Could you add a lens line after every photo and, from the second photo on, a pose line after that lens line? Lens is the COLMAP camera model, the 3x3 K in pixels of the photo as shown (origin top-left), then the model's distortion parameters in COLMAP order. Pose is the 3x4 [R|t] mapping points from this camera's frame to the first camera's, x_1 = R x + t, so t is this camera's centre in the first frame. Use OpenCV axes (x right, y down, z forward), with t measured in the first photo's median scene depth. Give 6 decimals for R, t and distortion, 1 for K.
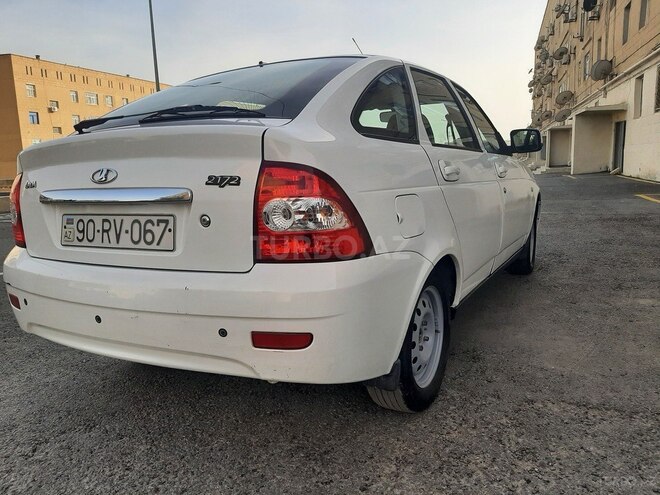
lens RADIAL K [[501.7, 0, 350.9], [0, 501.7, 253.5], [0, 0, 1]] dist [0.039943, -0.062664]
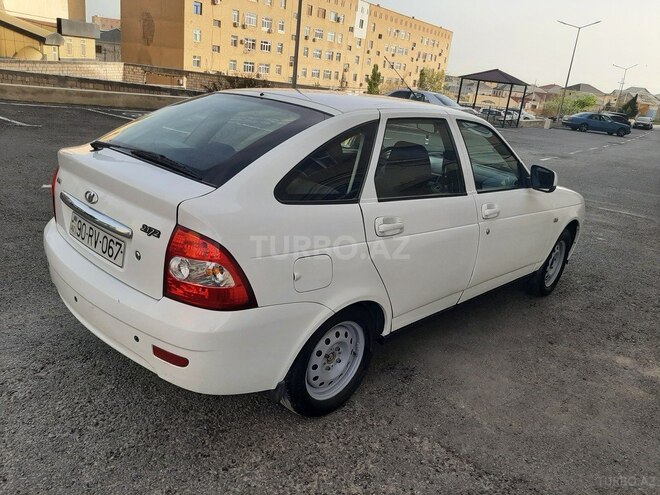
lens RADIAL K [[501.7, 0, 353.9], [0, 501.7, 257.2], [0, 0, 1]] dist [0.039943, -0.062664]
pose [[0.953878, 0.223399, -0.200522, 0.465000], [-0.191300, 0.967139, 0.167469, -0.347437], [0.231345, -0.121385, 0.965269, -0.143735]]
